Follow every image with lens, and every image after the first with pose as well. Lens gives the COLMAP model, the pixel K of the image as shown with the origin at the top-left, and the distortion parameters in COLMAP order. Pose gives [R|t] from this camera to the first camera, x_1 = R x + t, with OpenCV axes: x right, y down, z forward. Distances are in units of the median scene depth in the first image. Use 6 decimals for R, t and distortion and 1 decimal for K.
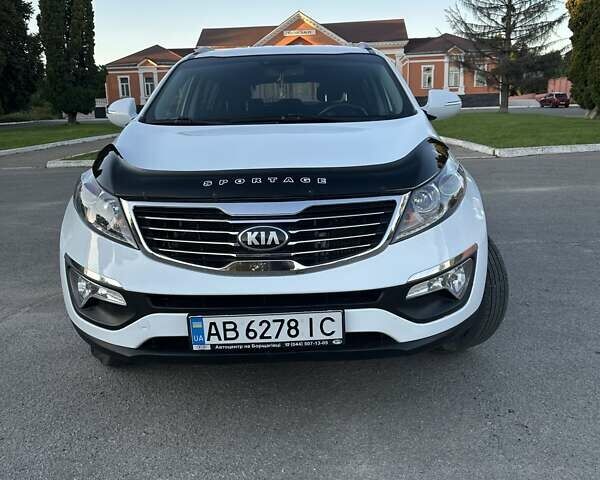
lens RADIAL K [[558.5, 0, 300.6], [0, 558.5, 240.0], [0, 0, 1]] dist [0.195429, -0.413376]
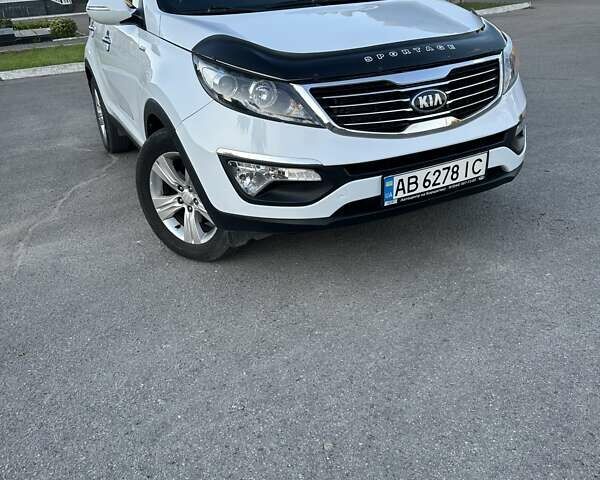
lens RADIAL K [[558.5, 0, 300.6], [0, 558.5, 240.0], [0, 0, 1]] dist [0.195429, -0.413376]
pose [[0.896143, -0.214412, 0.388531, -0.829758], [0.148222, 0.969869, 0.193351, 0.009672], [-0.418280, -0.115681, 0.900921, 0.003537]]
